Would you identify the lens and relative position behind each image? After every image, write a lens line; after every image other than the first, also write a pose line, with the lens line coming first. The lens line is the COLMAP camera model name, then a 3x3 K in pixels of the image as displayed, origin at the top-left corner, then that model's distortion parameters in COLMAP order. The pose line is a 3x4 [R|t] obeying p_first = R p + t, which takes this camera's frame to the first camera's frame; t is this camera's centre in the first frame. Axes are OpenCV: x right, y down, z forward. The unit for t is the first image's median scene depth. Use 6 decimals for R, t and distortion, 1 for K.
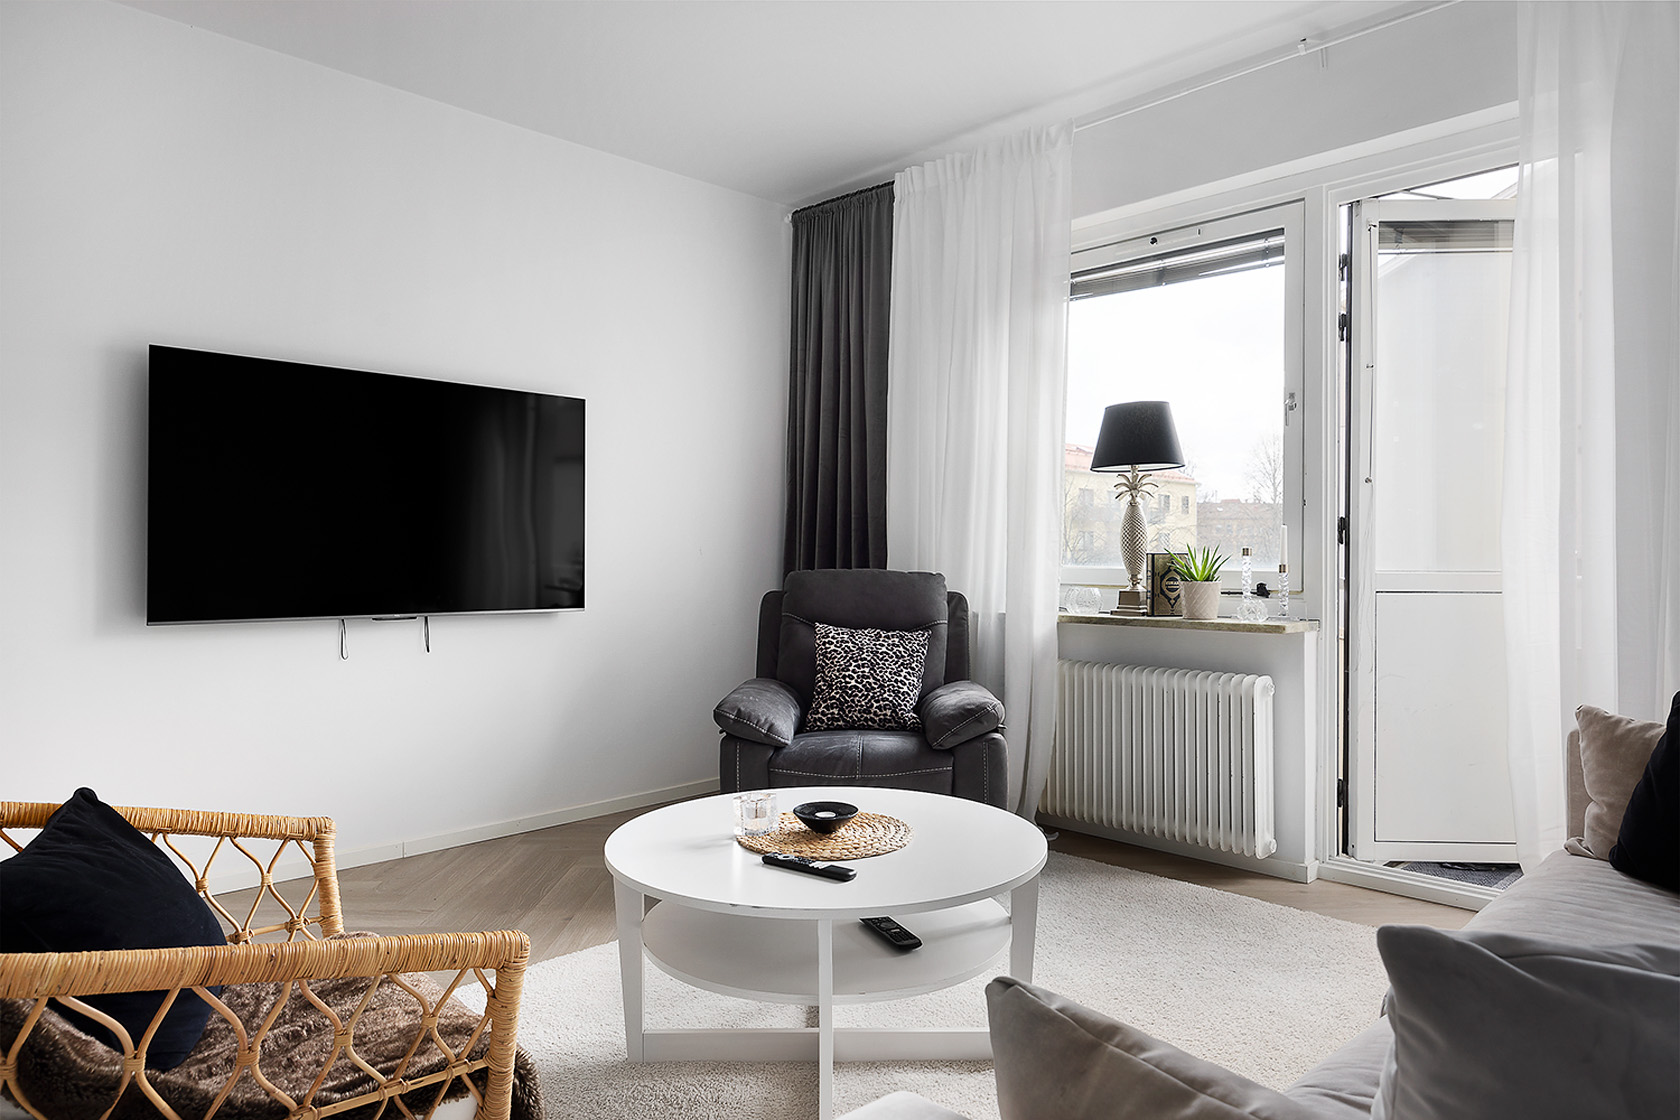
lens RADIAL K [[1057.0, 0, 840.0], [0, 1057.0, 560.0], [0, 0, 1]] dist [-0.001330, -0.001562]
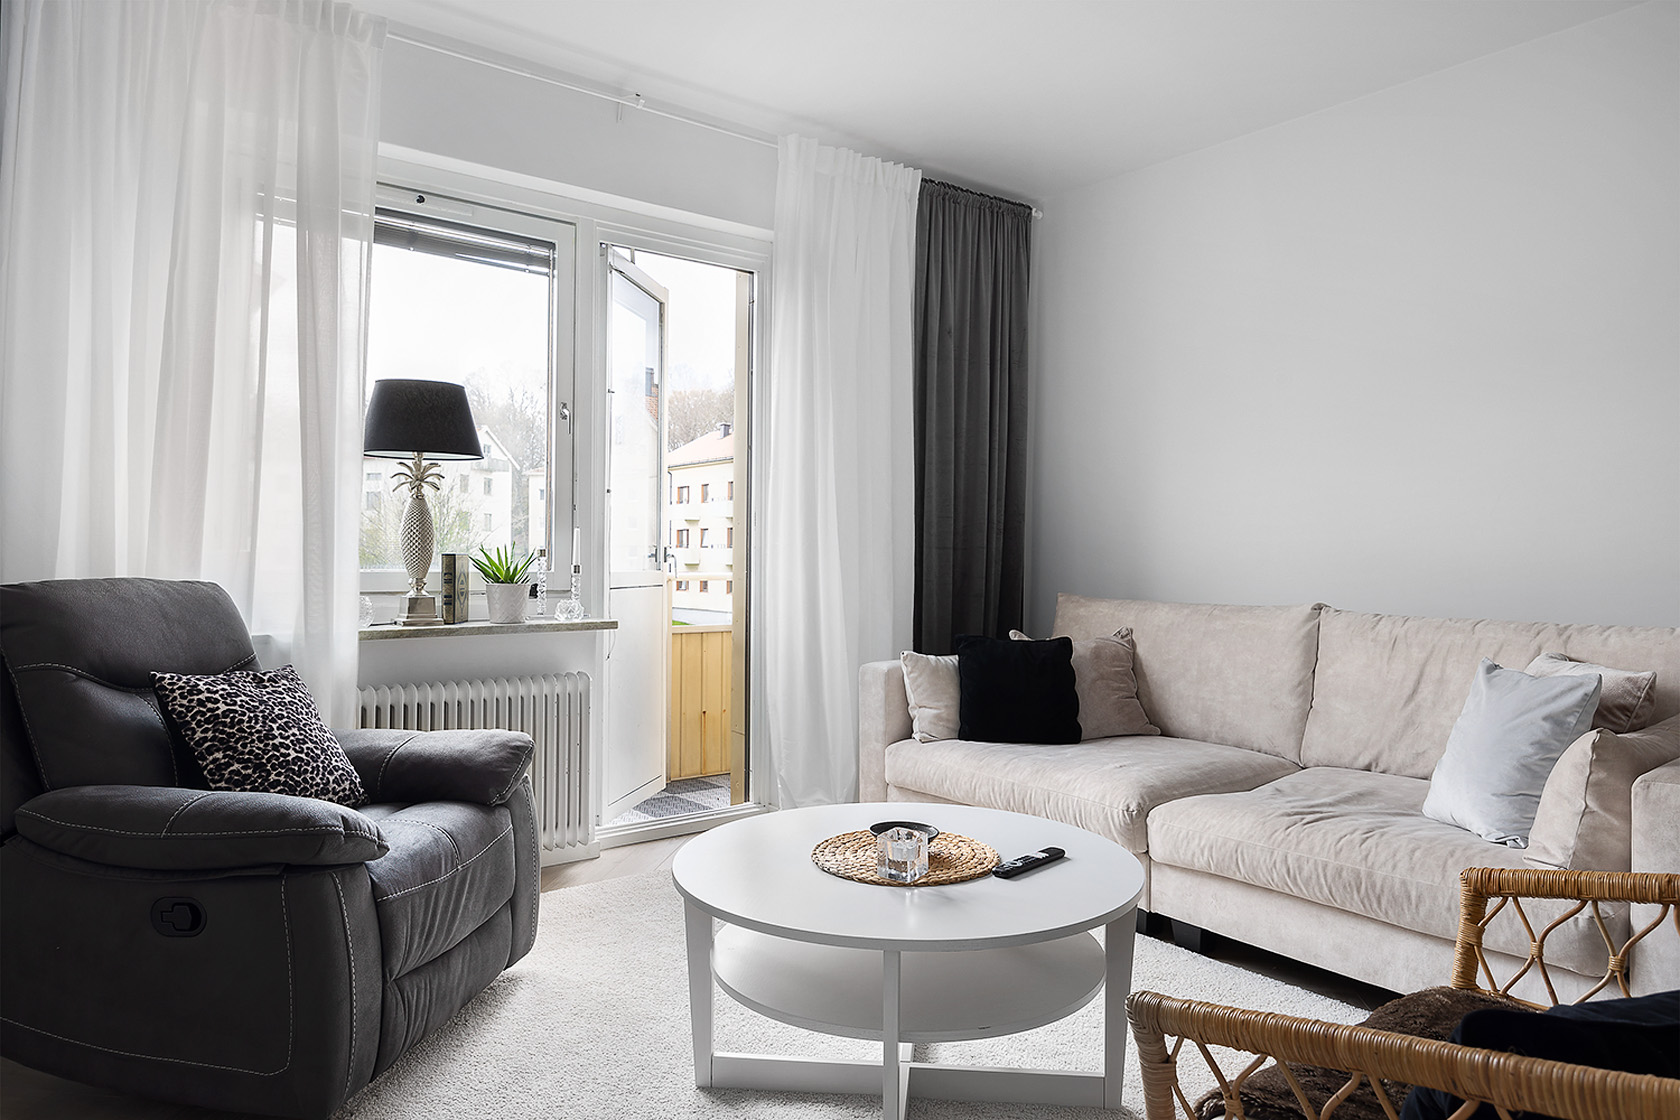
lens RADIAL K [[1057.0, 0, 840.0], [0, 1057.0, 560.0], [0, 0, 1]] dist [-0.001330, -0.001562]
pose [[0.124096, -0.001457, 0.992269, -0.544712], [0.006092, 0.999981, 0.000706, 0.000187], [-0.992251, 0.005958, 0.124103, 0.554266]]
